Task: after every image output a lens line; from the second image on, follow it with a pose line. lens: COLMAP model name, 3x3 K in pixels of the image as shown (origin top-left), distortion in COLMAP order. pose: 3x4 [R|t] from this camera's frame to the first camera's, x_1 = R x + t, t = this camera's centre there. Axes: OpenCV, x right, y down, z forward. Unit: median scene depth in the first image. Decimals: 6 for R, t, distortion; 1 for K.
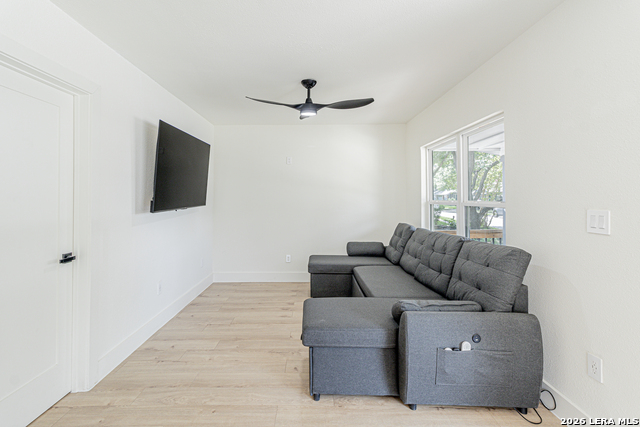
lens RADIAL K [[301.0, 0, 305.9], [0, 301.0, 195.1], [0, 0, 1]] dist [0.003361, 0.000731]
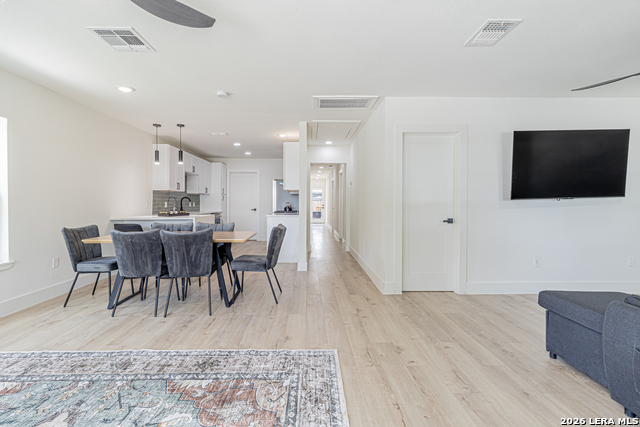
lens RADIAL K [[299.2, 0, 321.2], [0, 299.2, 207.5], [0, 0, 1]] dist [0.003555, 0.000553]
pose [[0.054194, 0.018797, -0.998353, 0.998835], [0.013454, 0.999718, 0.019554, 0.067905], [0.998440, -0.014492, 0.053926, 0.064554]]
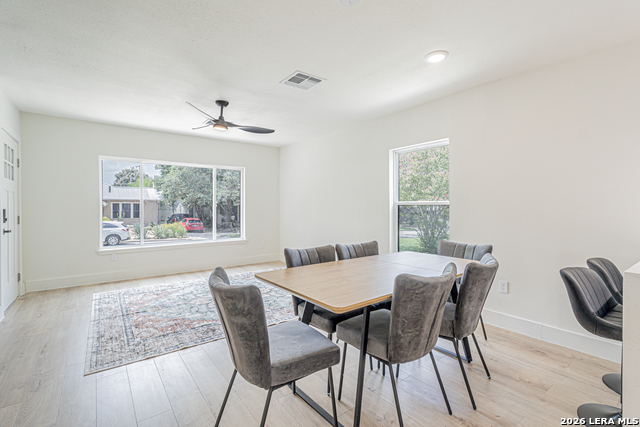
lens RADIAL K [[299.8, 0, 318.9], [0, 299.8, 200.1], [0, 0, 1]] dist [0.002714, 0.000503]
pose [[-0.606938, 0.014566, 0.794616, -1.252426], [-0.014069, 0.999478, -0.029067, 0.050058], [-0.794625, -0.028822, -0.606416, 0.172559]]
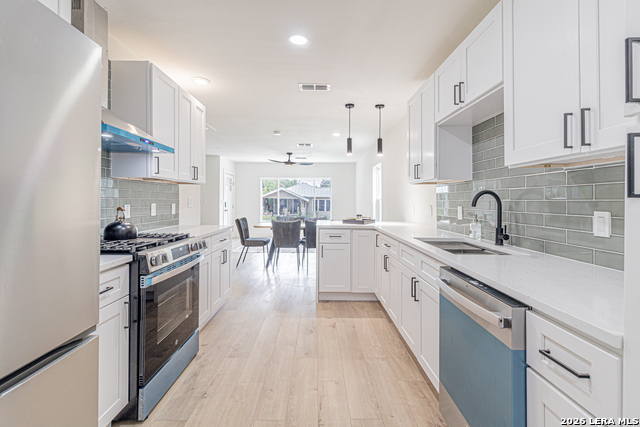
lens RADIAL K [[292.2, 0, 320.6], [0, 292.2, 199.4], [0, 0, 1]] dist [0.000557, 0.000050]
pose [[-0.025251, 0.008849, 0.999642, -3.081390], [-0.021984, 0.999714, -0.009405, 0.045663], [-0.999439, -0.022214, -0.025049, -0.670412]]
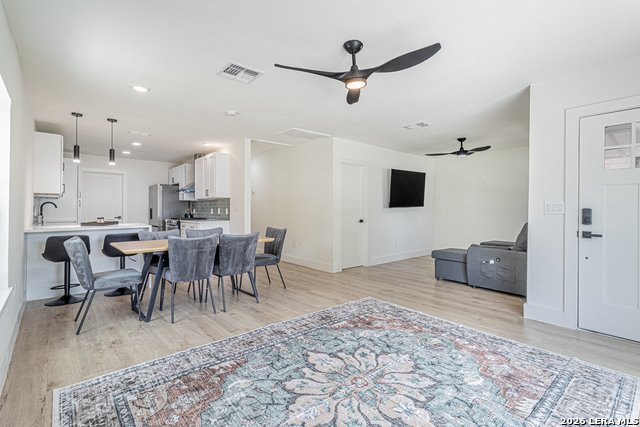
lens RADIAL K [[294.8, 0, 330.9], [0, 294.8, 210.1], [0, 0, 1]] dist [0.000313, -0.000023]
pose [[0.691711, 0.005504, -0.722154, 1.063616], [0.007943, 0.999852, 0.015229, 0.046858], [0.722131, -0.016270, 0.691565, -1.186160]]
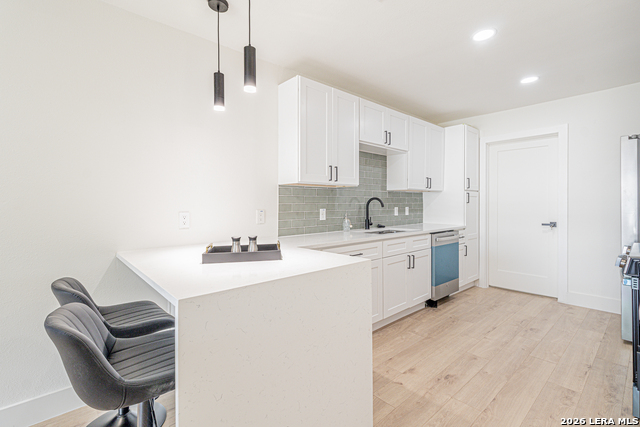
lens RADIAL K [[297.0, 0, 320.8], [0, 297.0, 204.3], [0, 0, 1]] dist [0.002358, 0.000257]
pose [[-0.739289, 0.008040, -0.673340, -1.003011], [0.016726, 0.999839, -0.006425, 0.038356], [0.673180, -0.016012, -0.739305, -0.253633]]
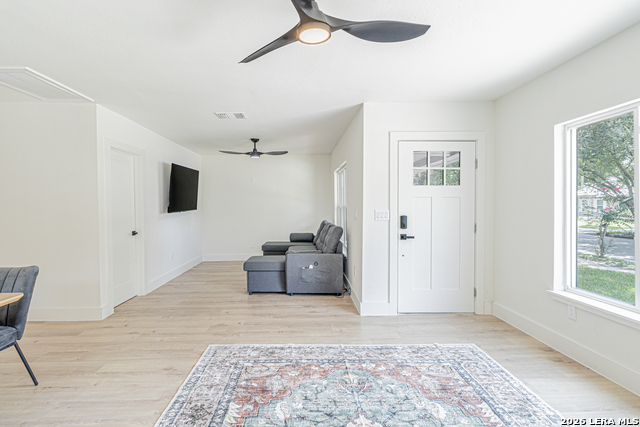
lens RADIAL K [[296.0, 0, 303.7], [0, 296.0, 212.3], [0, 0, 1]] dist [0.002066, 0.000393]
pose [[0.999289, -0.006270, 0.037176, 0.315453], [0.004895, 0.999305, 0.036959, -0.010894], [-0.037382, -0.036750, 0.998625, -1.061362]]
